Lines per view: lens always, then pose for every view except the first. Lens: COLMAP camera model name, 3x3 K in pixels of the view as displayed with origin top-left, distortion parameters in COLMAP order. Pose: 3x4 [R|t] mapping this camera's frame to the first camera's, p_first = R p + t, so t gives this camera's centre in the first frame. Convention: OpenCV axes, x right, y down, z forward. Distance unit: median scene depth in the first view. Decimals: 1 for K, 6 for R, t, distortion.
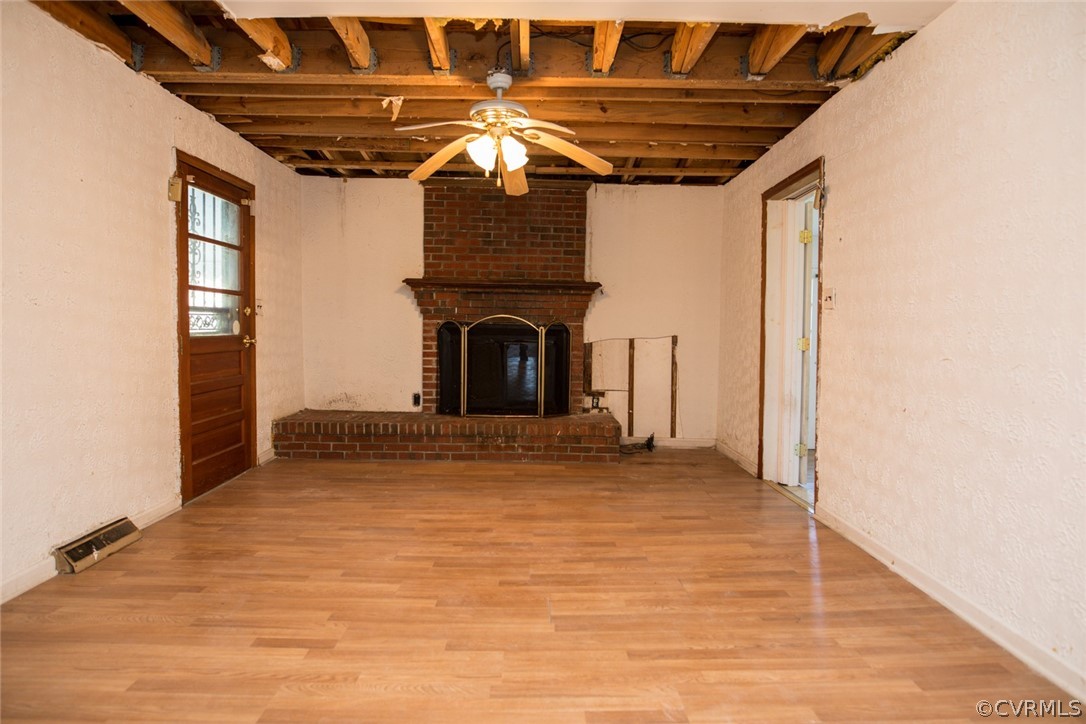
lens RADIAL K [[625.5, 0, 546.2], [0, 625.5, 358.2], [0, 0, 1]] dist [-0.022605, 0.000084]
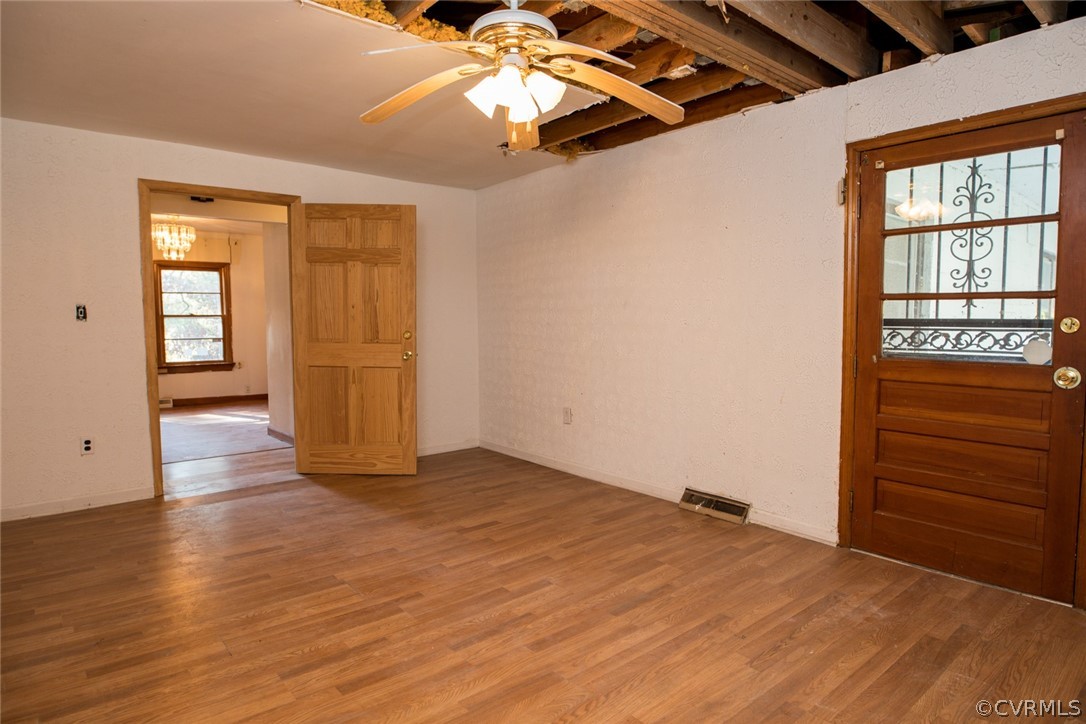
lens RADIAL K [[625.5, 0, 546.2], [0, 625.5, 358.2], [0, 0, 1]] dist [-0.022605, 0.000084]
pose [[-0.777664, 0.028230, -0.628046, 0.383701], [-0.043393, 0.994199, 0.098418, -0.128391], [0.627181, 0.103789, -0.771928, 1.817739]]
